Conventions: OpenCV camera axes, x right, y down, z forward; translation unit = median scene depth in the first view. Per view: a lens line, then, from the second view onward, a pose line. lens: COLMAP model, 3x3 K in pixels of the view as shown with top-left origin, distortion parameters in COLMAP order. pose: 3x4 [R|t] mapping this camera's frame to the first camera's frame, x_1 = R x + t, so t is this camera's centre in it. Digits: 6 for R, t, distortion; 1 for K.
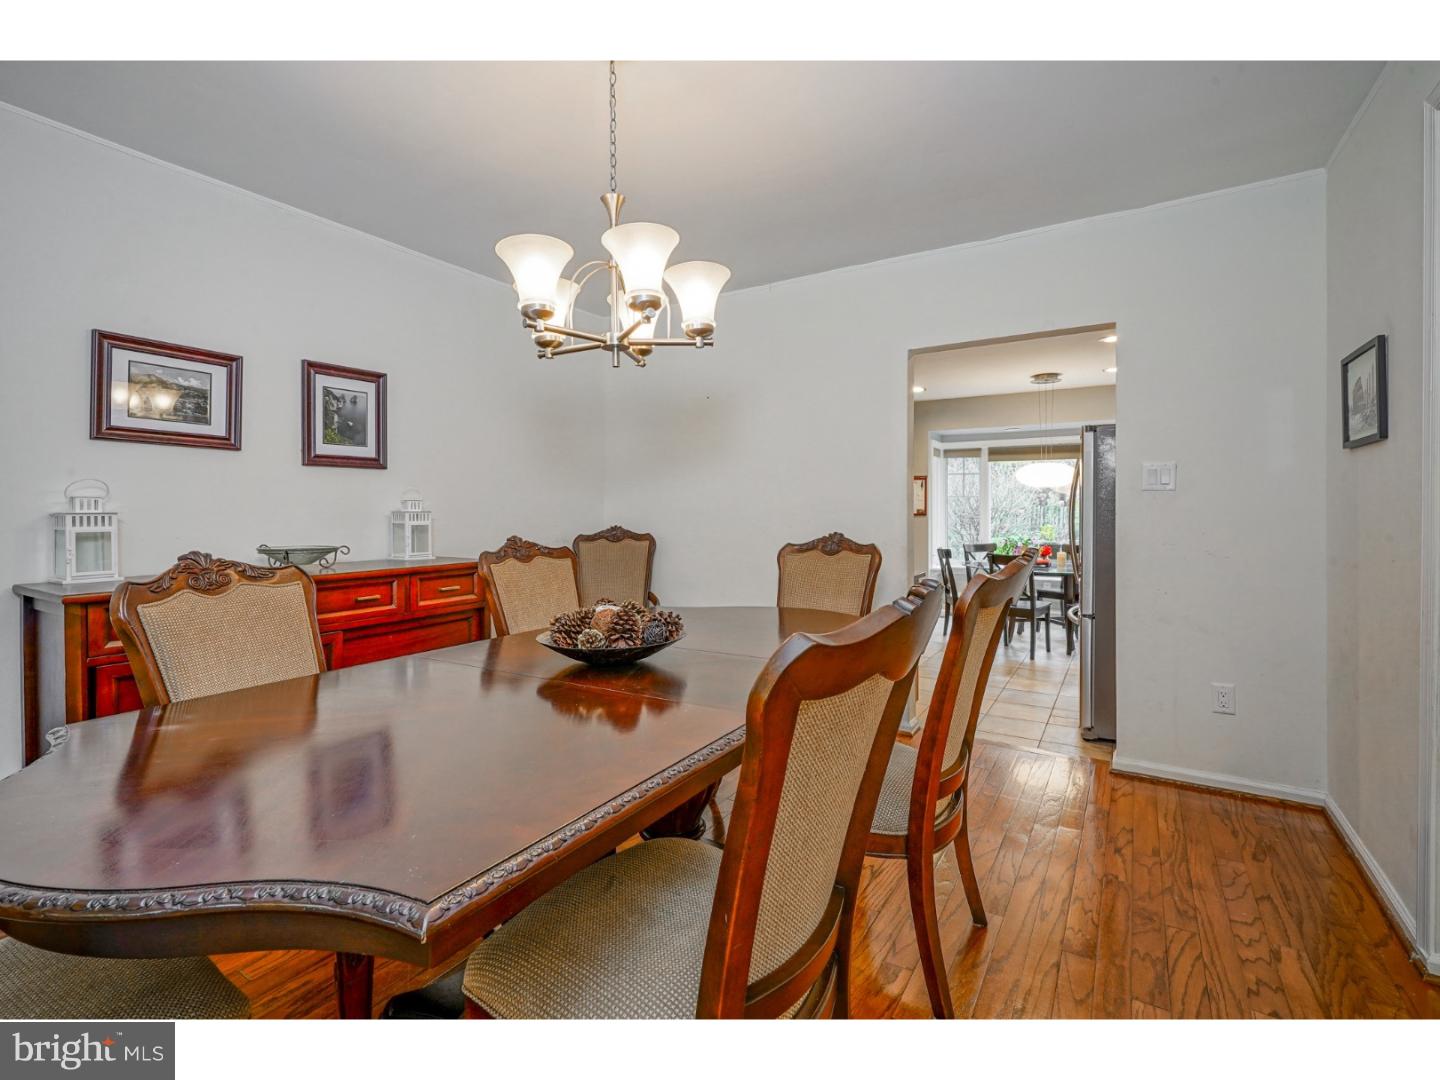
lens RADIAL K [[657.9, 0, 720.0], [0, 657.9, 540.0], [0, 0, 1]] dist [-0.001134, 0.000852]
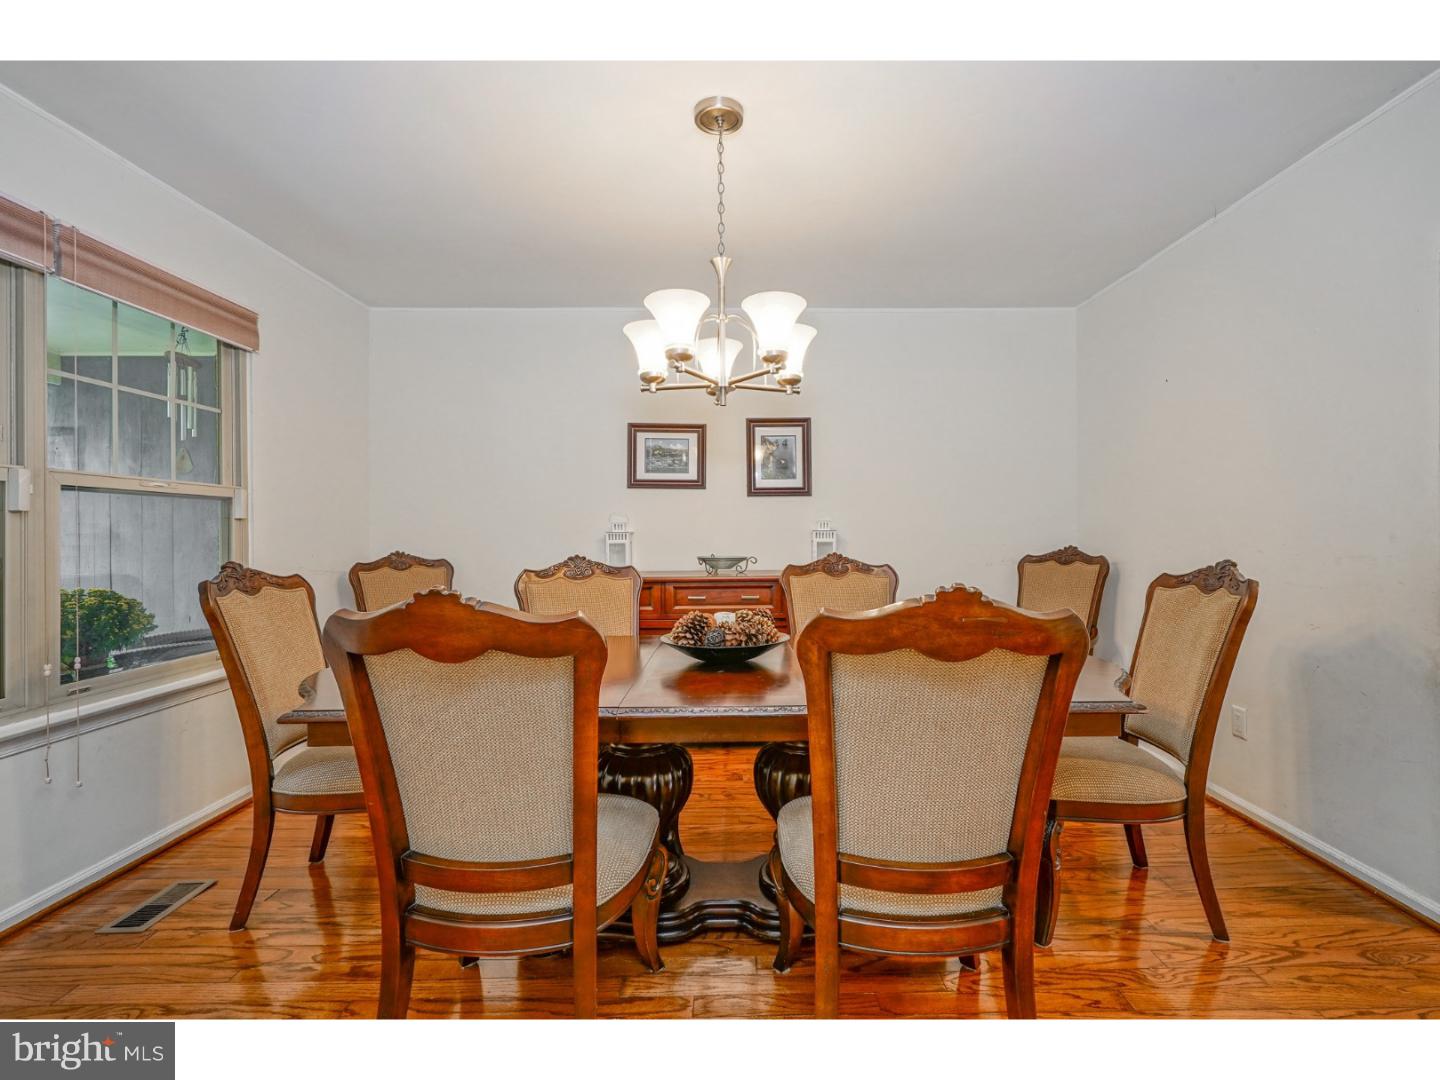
lens RADIAL K [[657.9, 0, 720.0], [0, 657.9, 540.0], [0, 0, 1]] dist [-0.001134, 0.000852]
pose [[0.544517, 0.007434, -0.838717, 0.510539], [-0.033001, 0.999376, -0.012567, -0.006579], [0.838100, 0.034522, 0.544423, 0.246701]]
